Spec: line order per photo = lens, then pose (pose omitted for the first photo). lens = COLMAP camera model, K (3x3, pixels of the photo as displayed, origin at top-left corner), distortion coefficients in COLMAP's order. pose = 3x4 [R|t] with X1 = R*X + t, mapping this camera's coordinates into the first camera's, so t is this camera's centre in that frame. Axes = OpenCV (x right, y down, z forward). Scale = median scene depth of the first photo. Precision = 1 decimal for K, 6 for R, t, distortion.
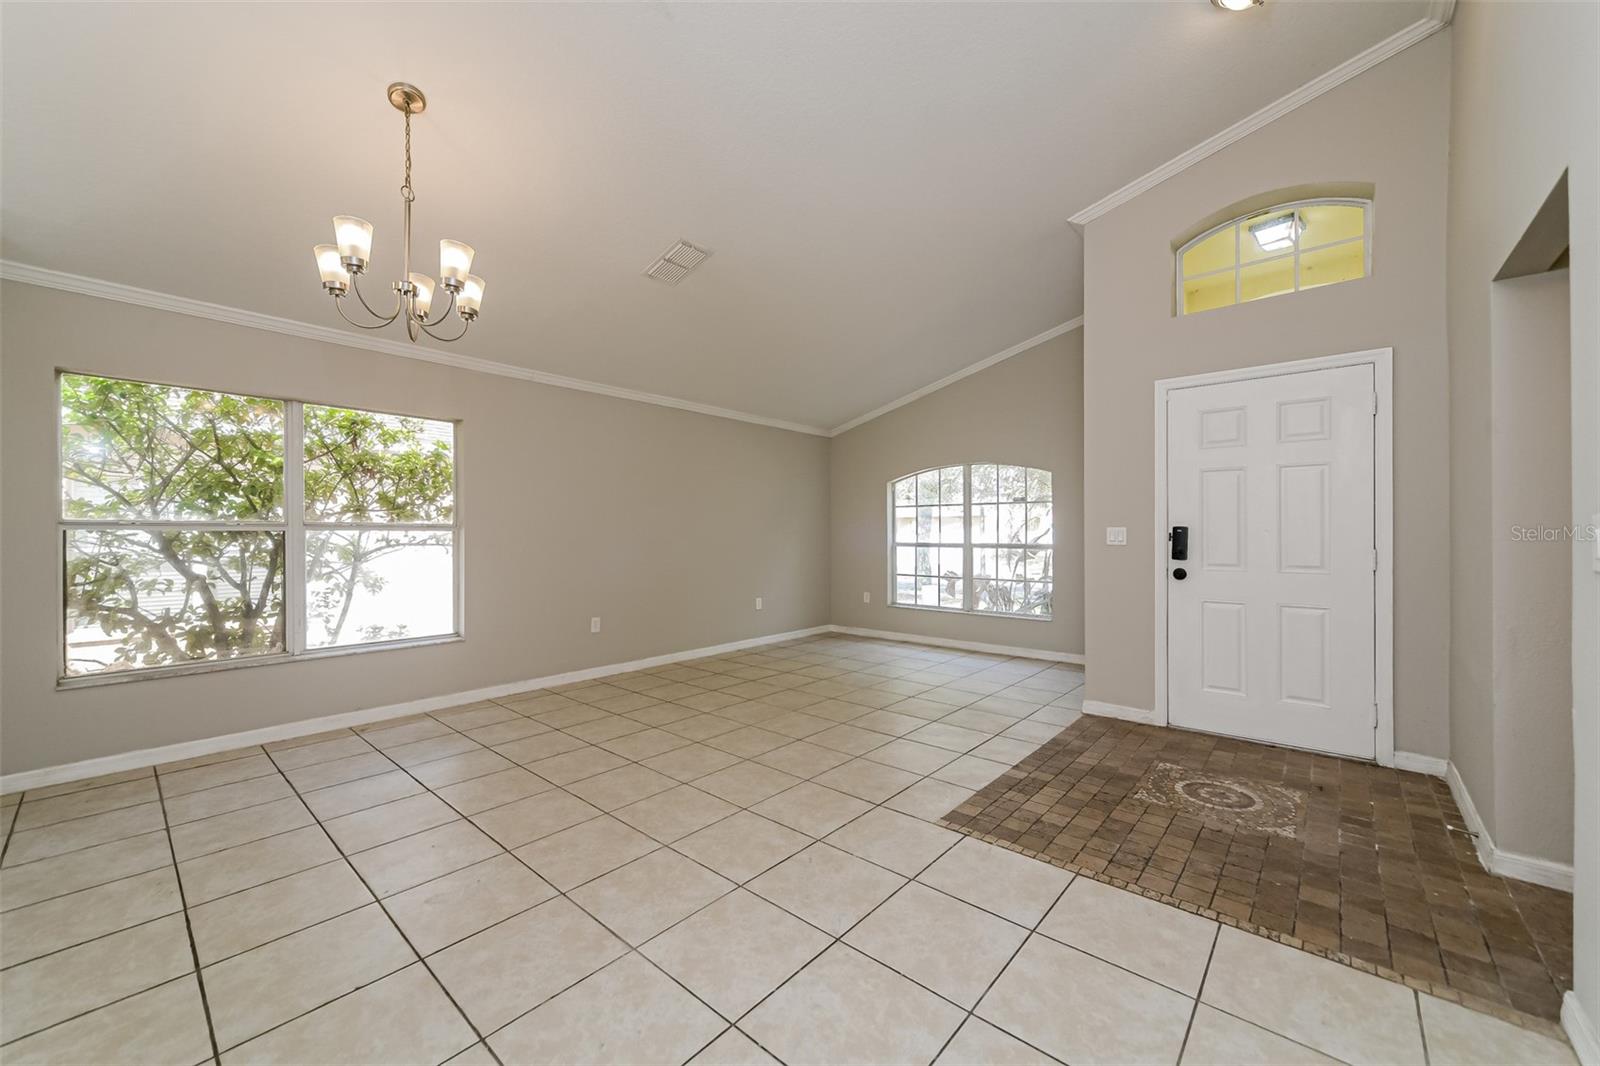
lens RADIAL K [[614.7, 0, 798.0], [0, 614.7, 533.7], [0, 0, 1]] dist [0.000947, -0.000071]
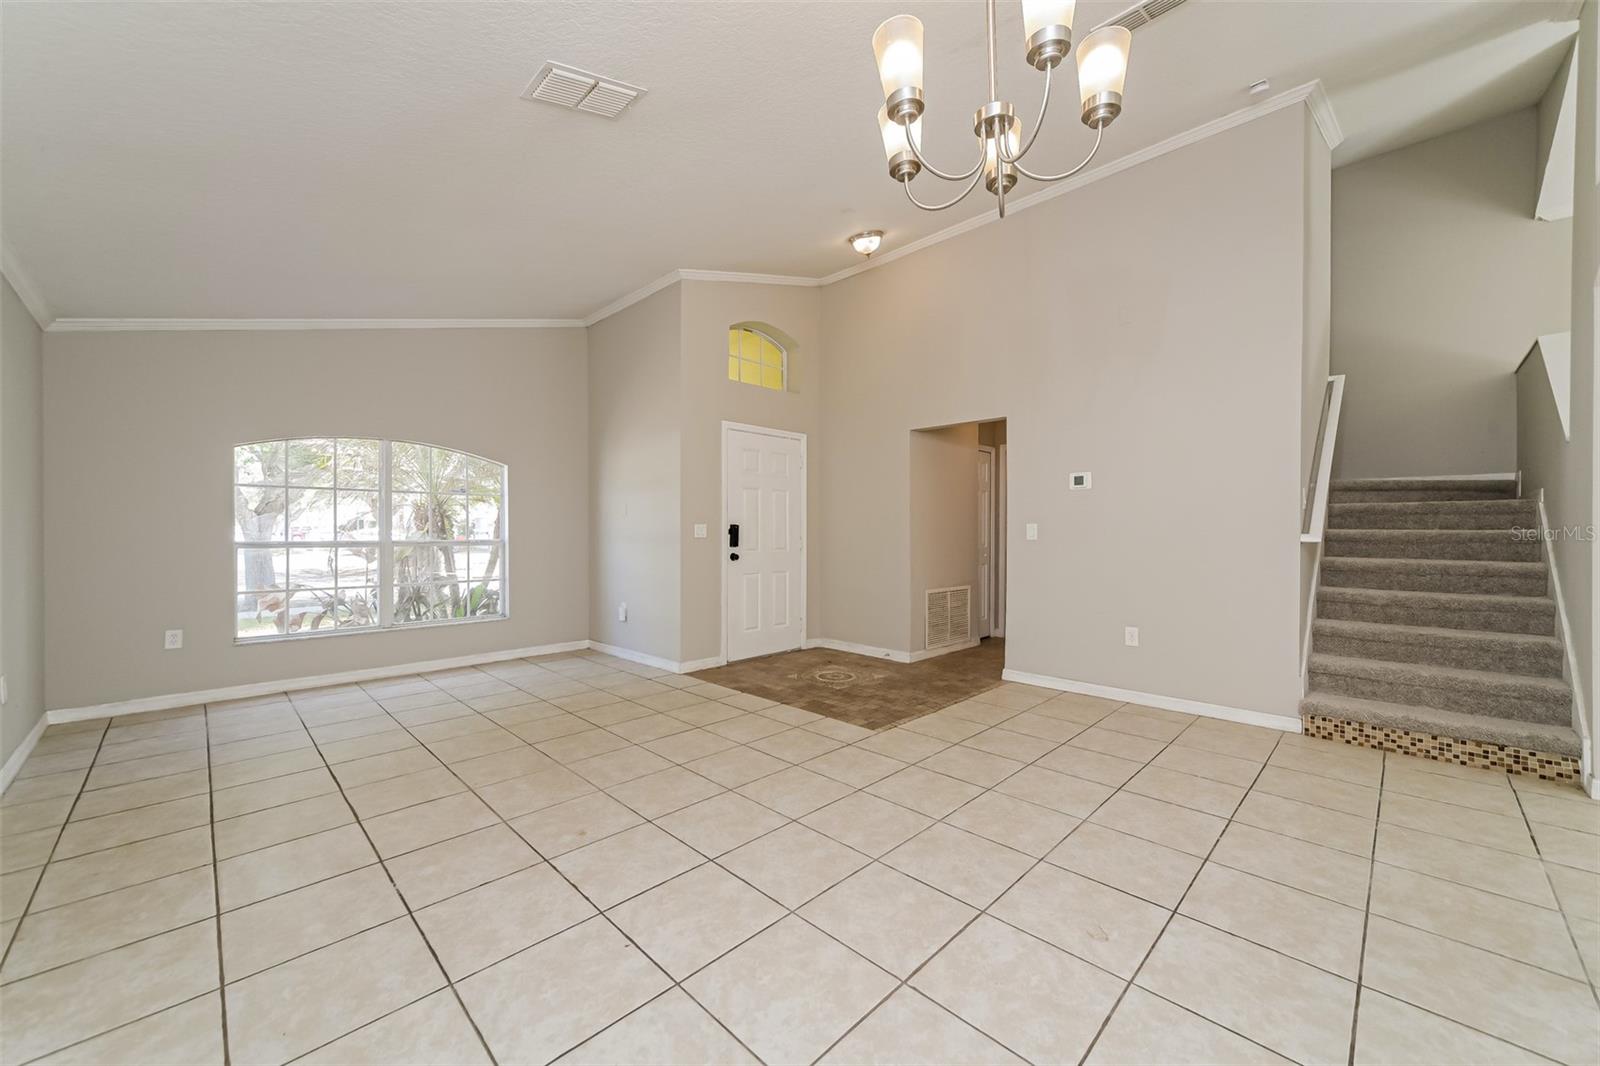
lens RADIAL K [[614.7, 0, 798.7], [0, 614.7, 534.0], [0, 0, 1]] dist [0.000947, -0.000071]
pose [[0.055084, -0.000906, 0.998481, -0.992870], [-0.001468, 0.999998, 0.000988, 0.011637], [-0.998481, -0.001520, 0.055082, 0.917402]]
